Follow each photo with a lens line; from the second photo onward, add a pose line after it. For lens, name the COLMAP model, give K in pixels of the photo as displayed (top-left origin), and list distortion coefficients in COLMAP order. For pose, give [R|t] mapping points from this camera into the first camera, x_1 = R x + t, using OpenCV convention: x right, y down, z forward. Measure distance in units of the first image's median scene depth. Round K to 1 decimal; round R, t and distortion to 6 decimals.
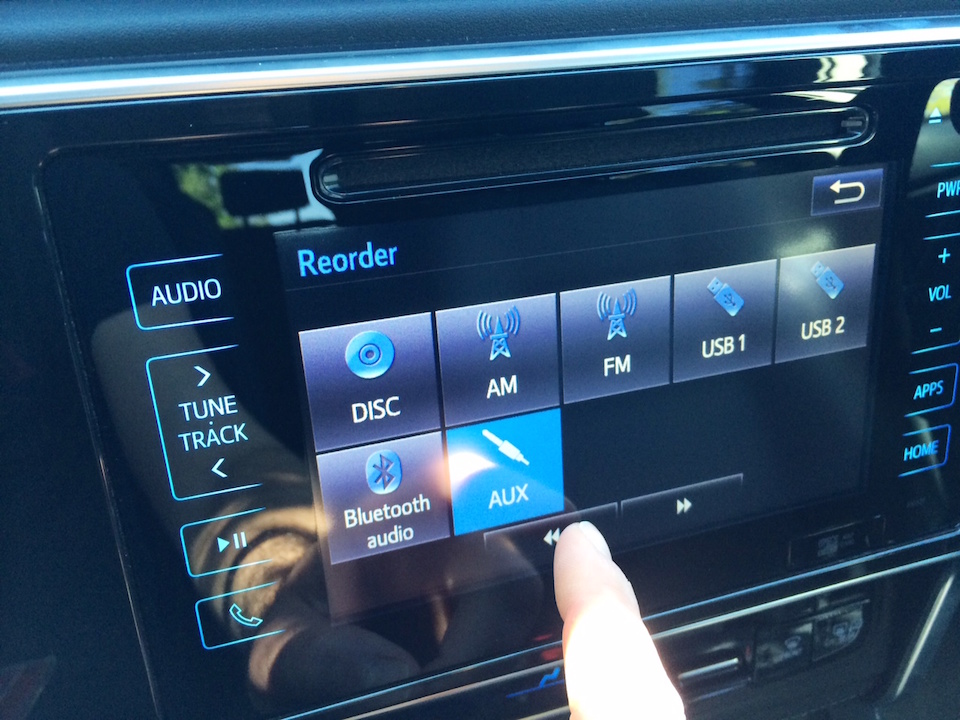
lens RADIAL K [[855.9, 0, 474.4], [0, 855.9, 367.9], [0, 0, 1]] dist [0.078332, -0.146929]
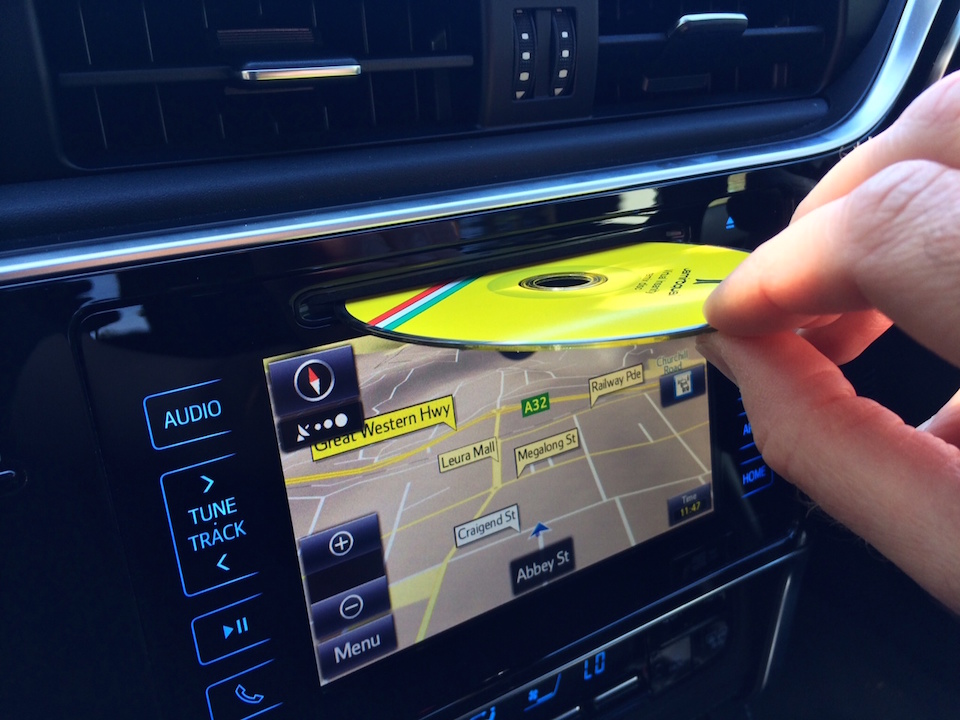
lens RADIAL K [[855.9, 0, 480.0], [0, 855.9, 365.3], [0, 0, 1]] dist [0.078332, -0.146929]
pose [[0.969389, -0.100952, 0.223817, -0.182211], [0.124650, 0.987702, -0.094381, 0.006608], [-0.211537, 0.119391, 0.970051, -0.212547]]
